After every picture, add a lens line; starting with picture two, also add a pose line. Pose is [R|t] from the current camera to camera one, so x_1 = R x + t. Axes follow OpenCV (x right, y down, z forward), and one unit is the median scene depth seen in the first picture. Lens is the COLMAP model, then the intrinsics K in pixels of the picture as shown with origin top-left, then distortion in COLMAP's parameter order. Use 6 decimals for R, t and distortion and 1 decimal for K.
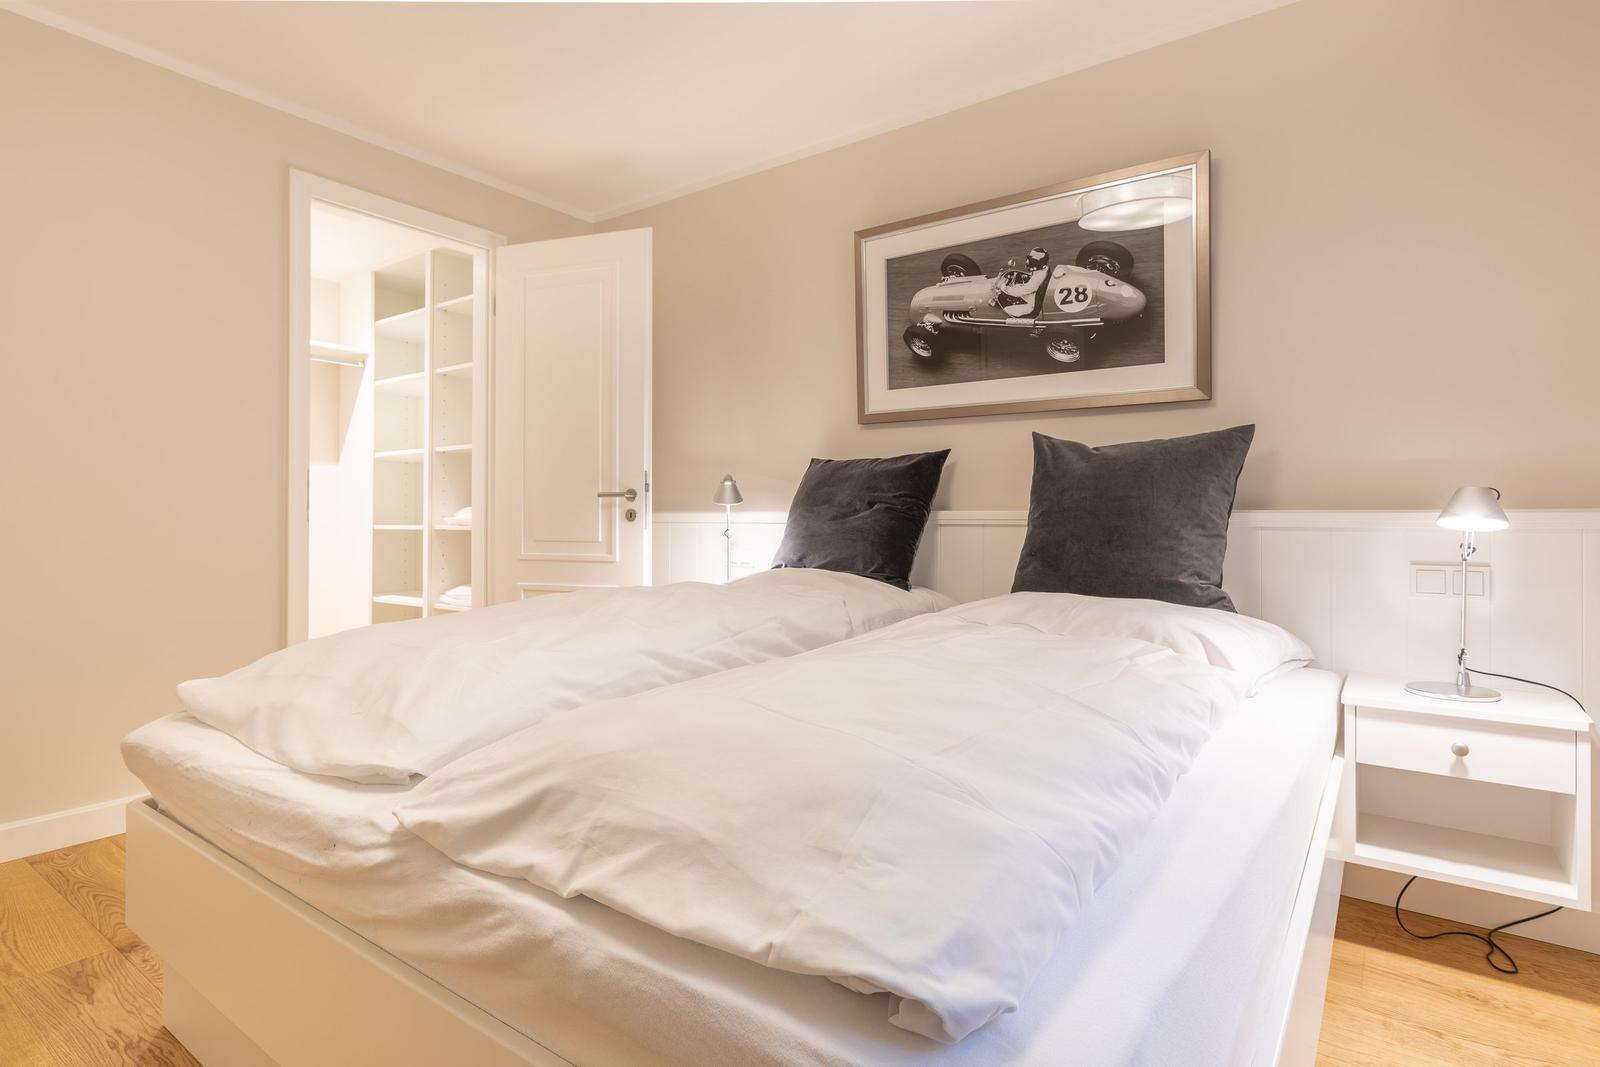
lens RADIAL K [[807.8, 0, 798.2], [0, 807.8, 520.3], [0, 0, 1]] dist [0.013589, 0.000253]
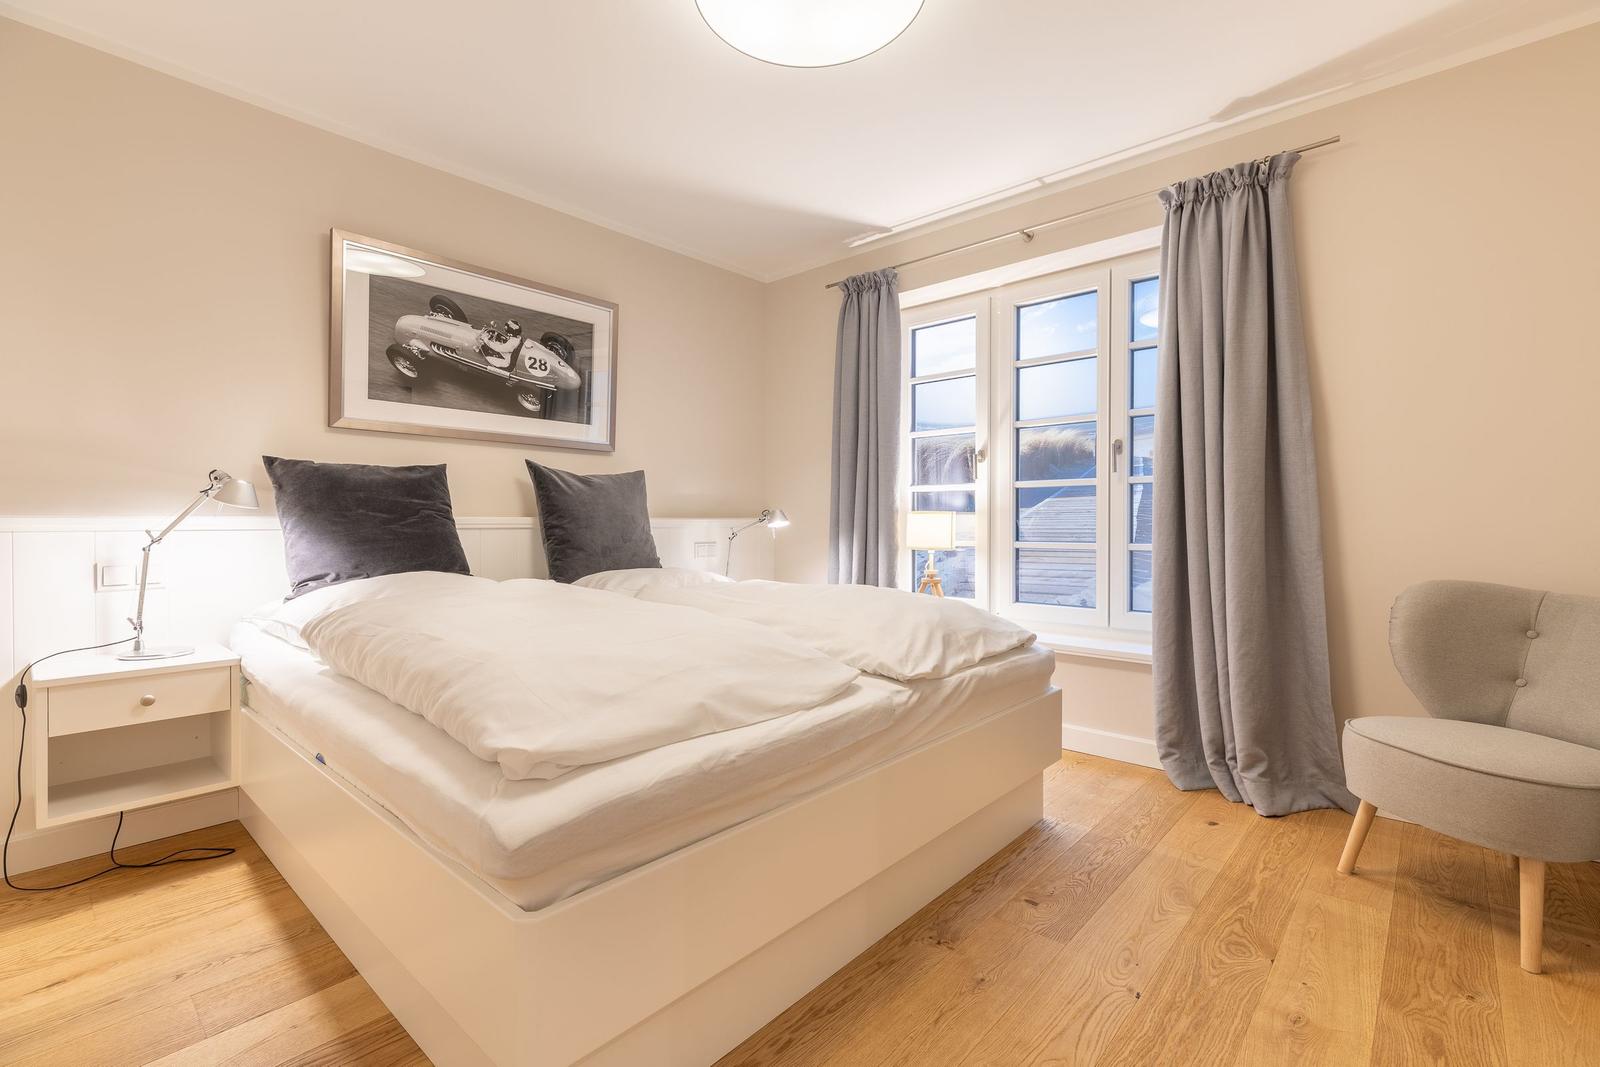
lens RADIAL K [[724.1, 0, 795.4], [0, 724.1, 529.1], [0, 0, 1]] dist [0.001931, 0.000010]
pose [[0.111769, -0.014359, 0.993630, -0.840136], [0.004311, 0.999893, 0.013964, -0.006914], [-0.993725, 0.002722, 0.111819, 0.403831]]
